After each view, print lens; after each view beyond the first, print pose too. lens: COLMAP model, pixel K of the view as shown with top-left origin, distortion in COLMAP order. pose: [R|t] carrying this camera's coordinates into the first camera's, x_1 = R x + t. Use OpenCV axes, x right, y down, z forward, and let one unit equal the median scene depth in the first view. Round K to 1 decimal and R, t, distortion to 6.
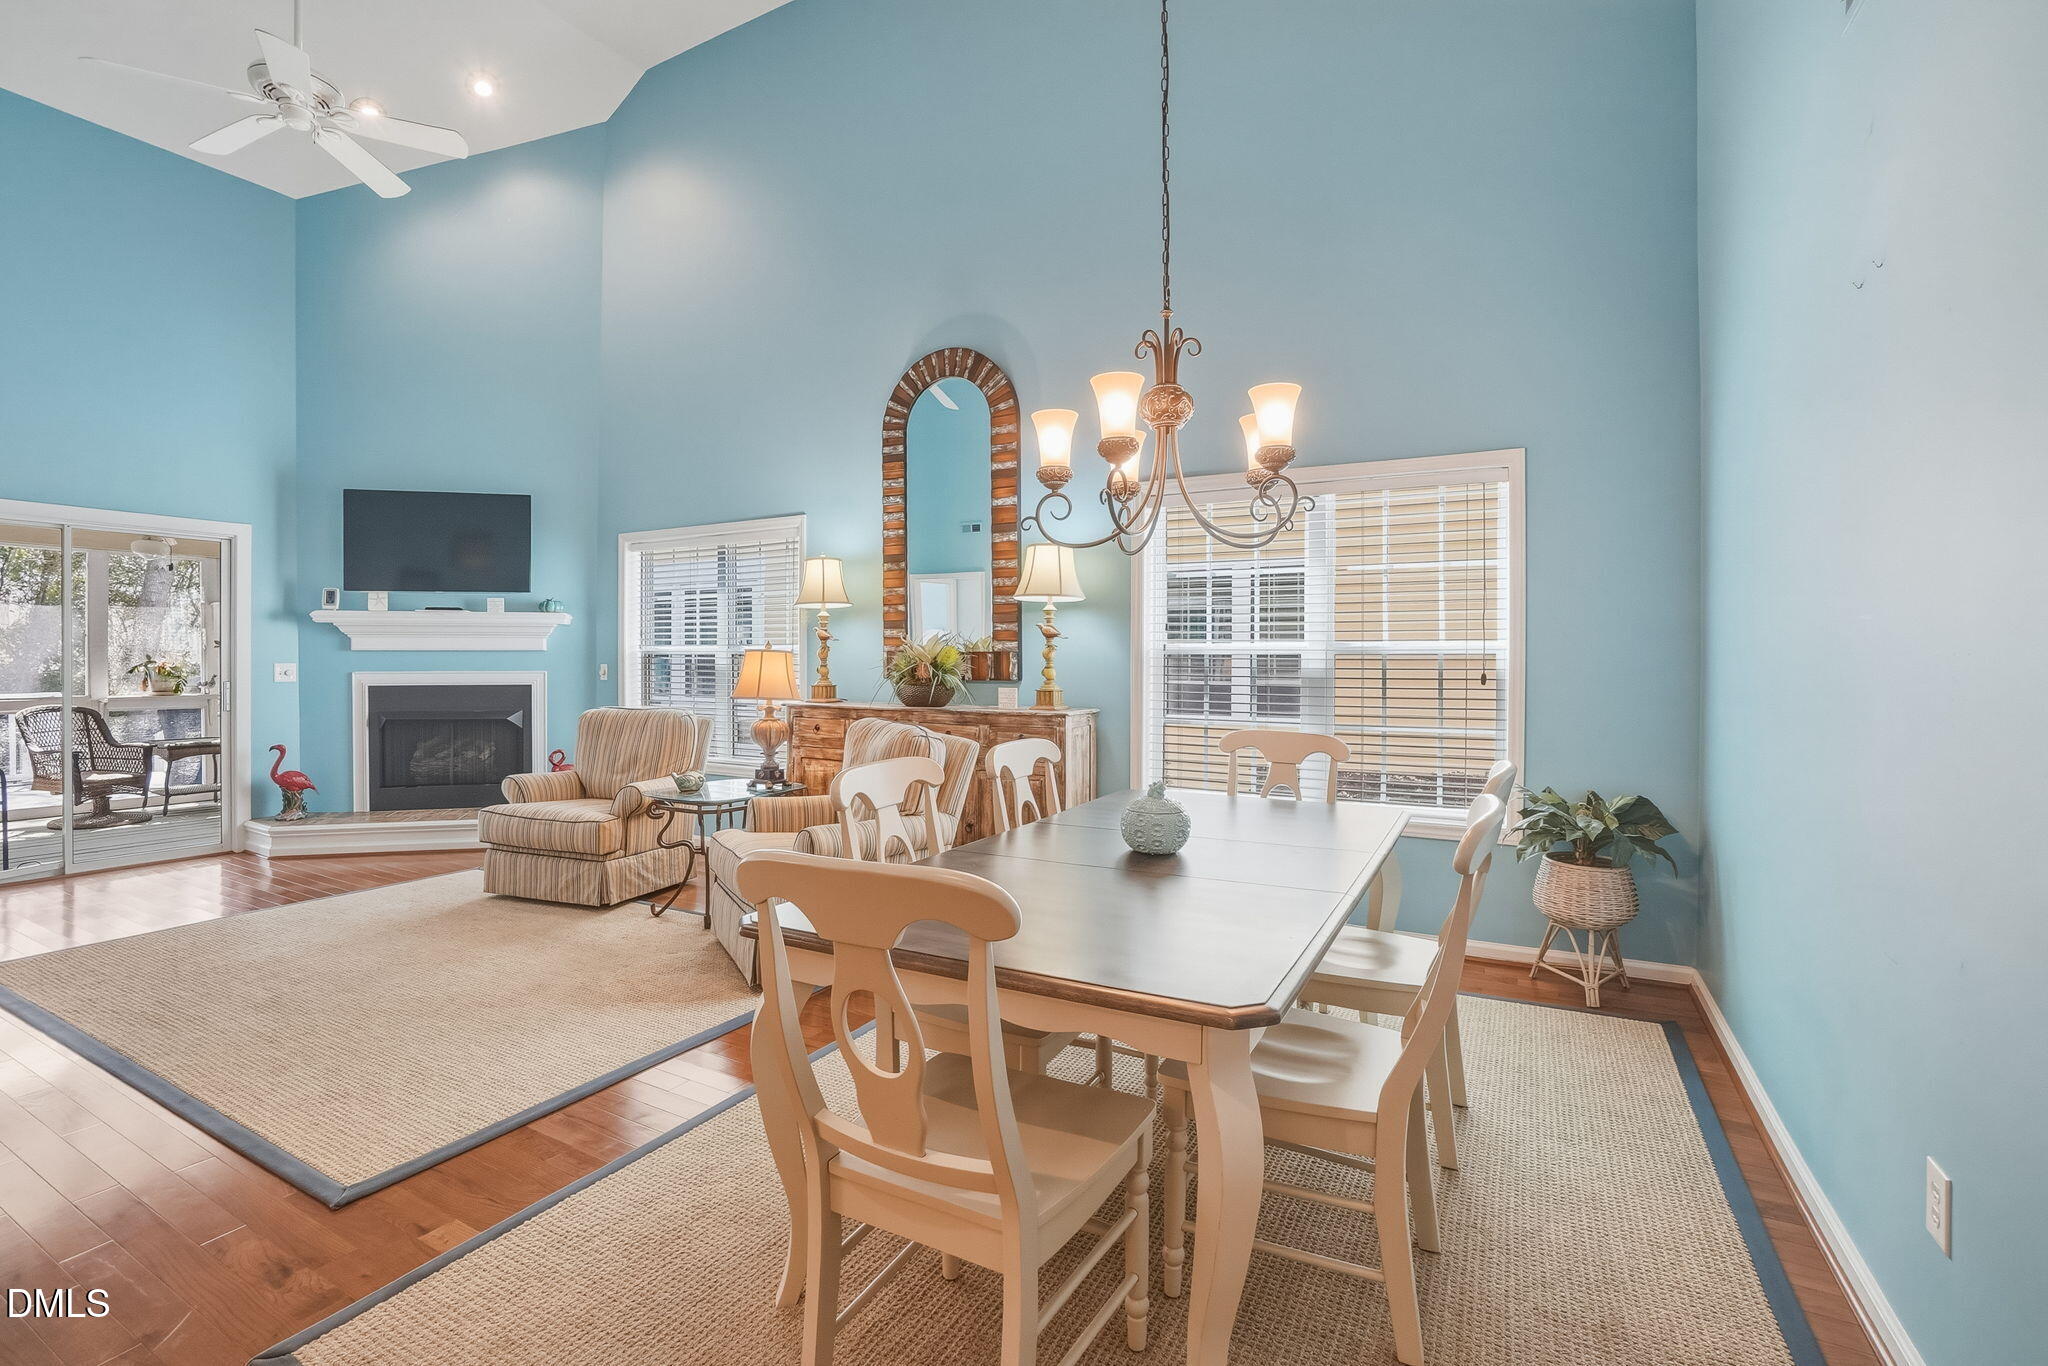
lens RADIAL K [[919.0, 0, 992.5], [0, 919.0, 660.5], [0, 0, 1]] dist [-0.028815, 0.011181]
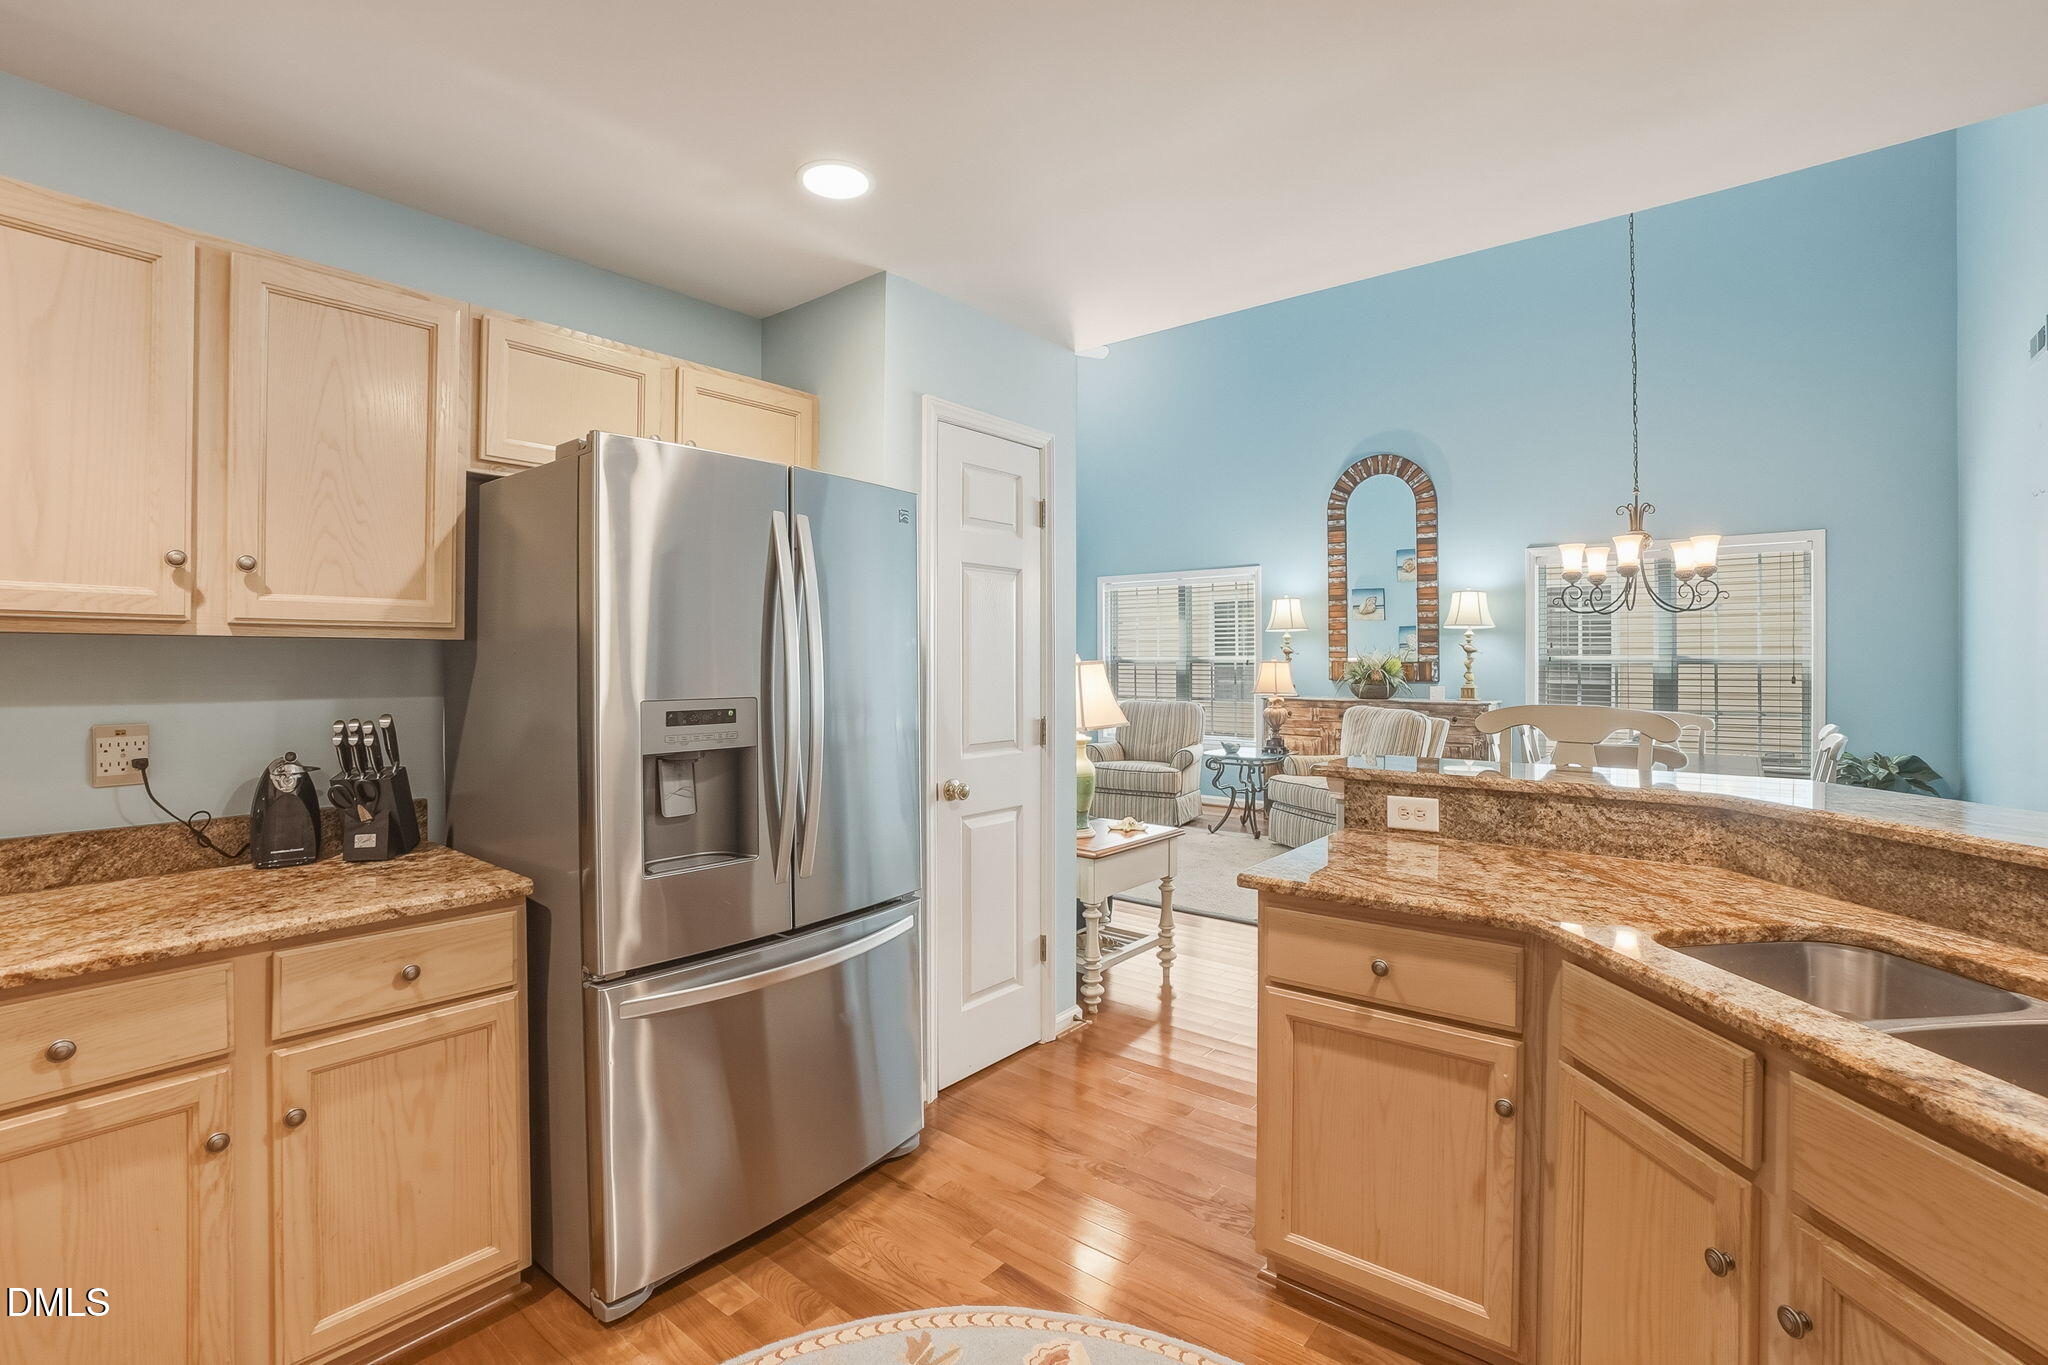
lens RADIAL K [[919.0, 0, 1040.8], [0, 919.0, 648.4], [0, 0, 1]] dist [-0.028815, 0.011181]
pose [[0.988948, -0.006384, -0.148126, -0.369458], [0.004390, 0.999895, -0.013789, -0.013128], [0.148199, 0.012986, 0.988872, -0.520651]]
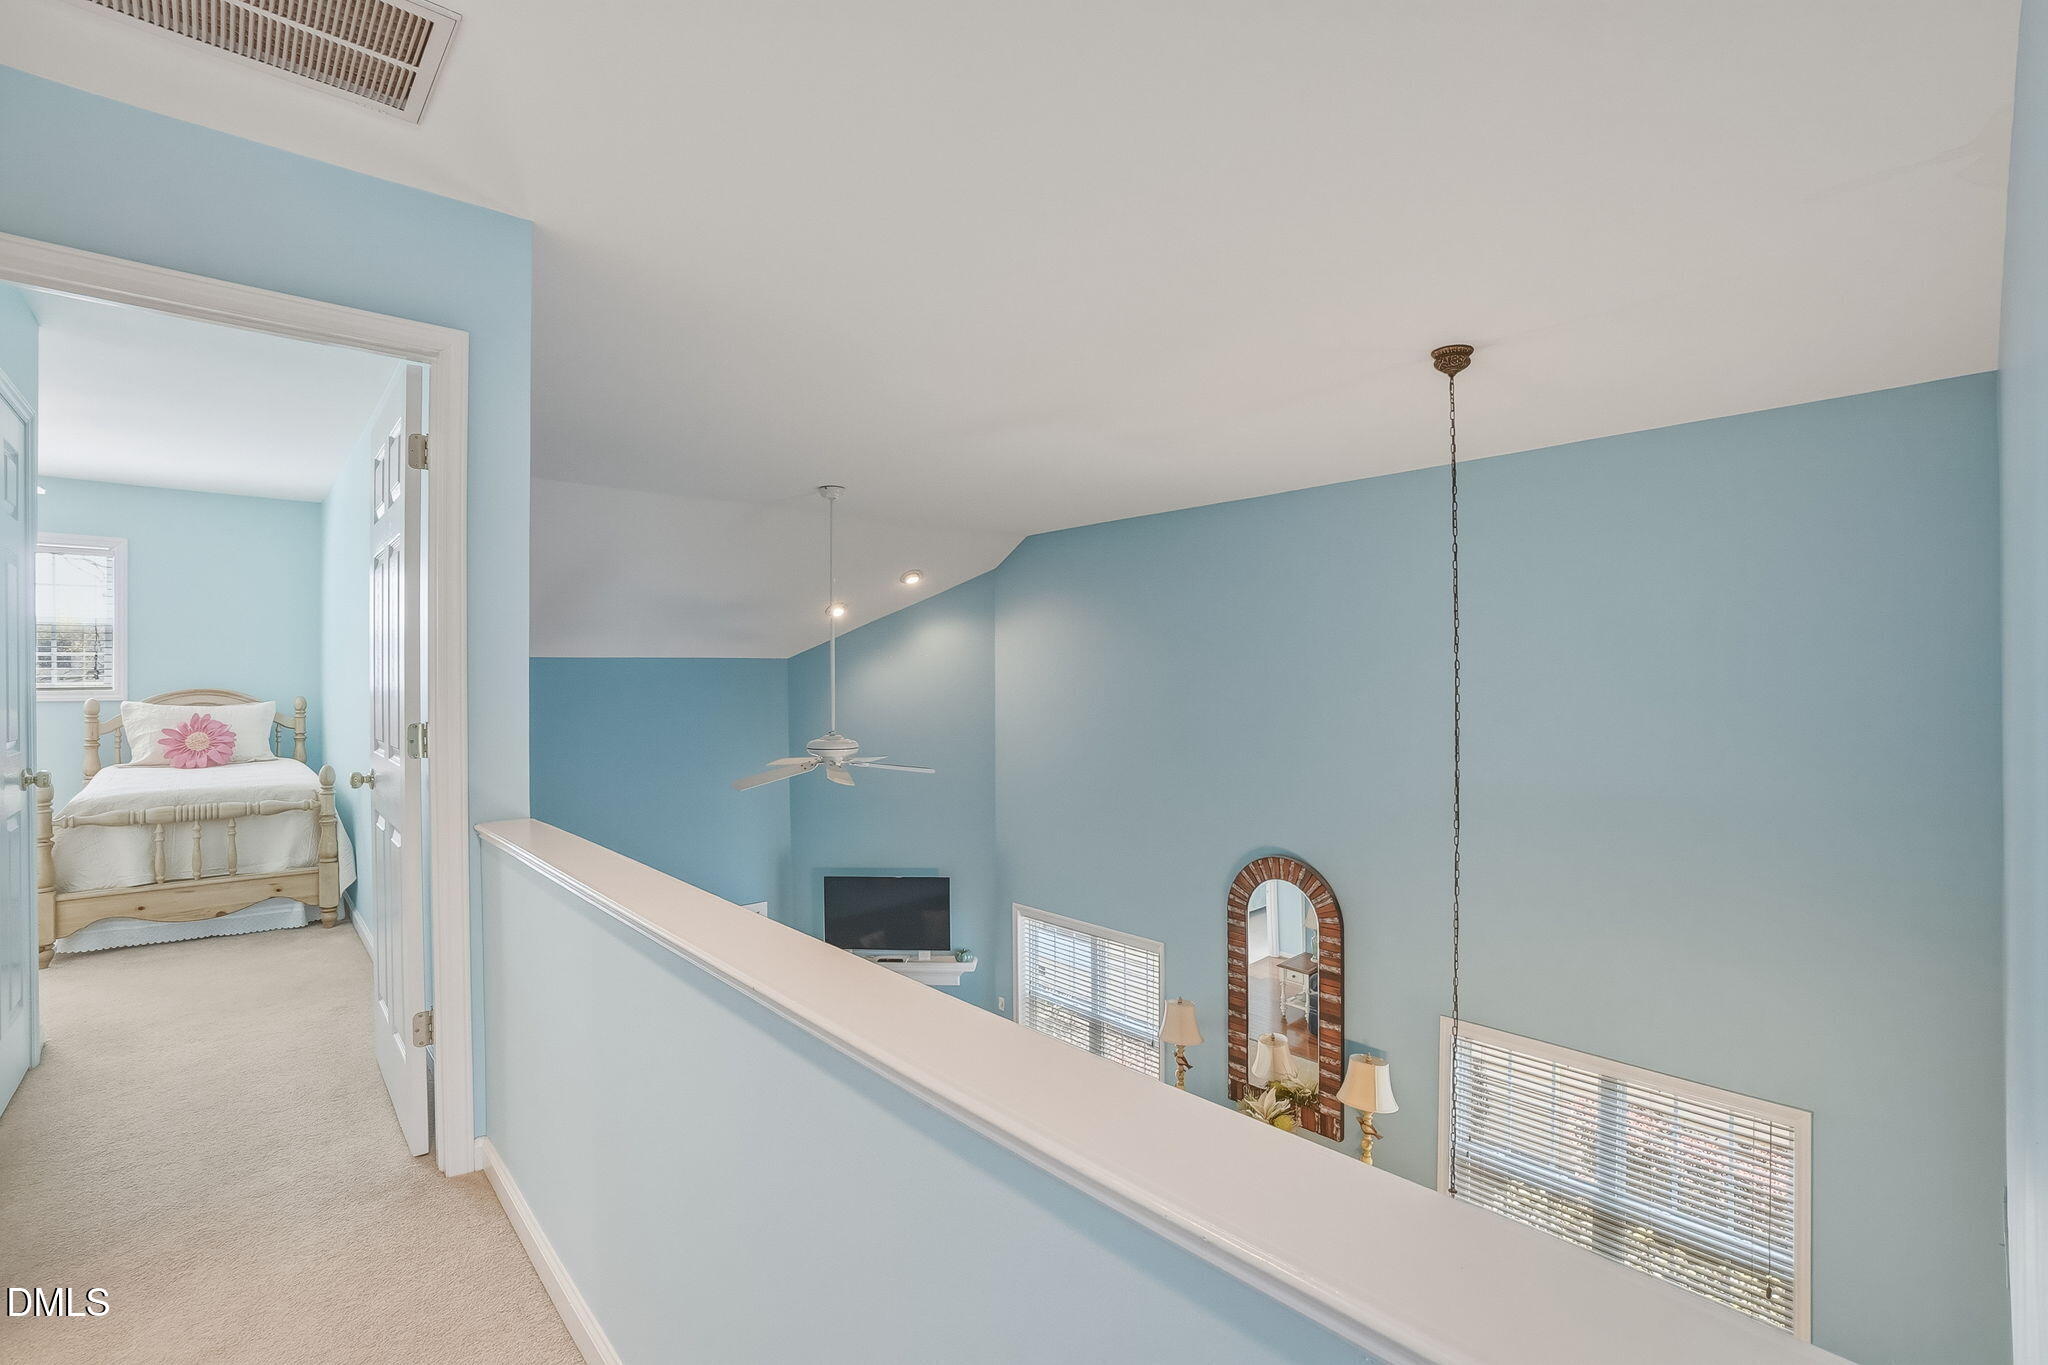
lens RADIAL K [[919.0, 0, 1029.0], [0, 919.0, 689.5], [0, 0, 1]] dist [-0.028815, 0.011181]
pose [[0.953820, 0.000514, -0.300379, -0.004108], [0.005043, 0.999830, 0.017723, -0.584663], [0.300337, -0.018420, 0.953655, -0.262209]]
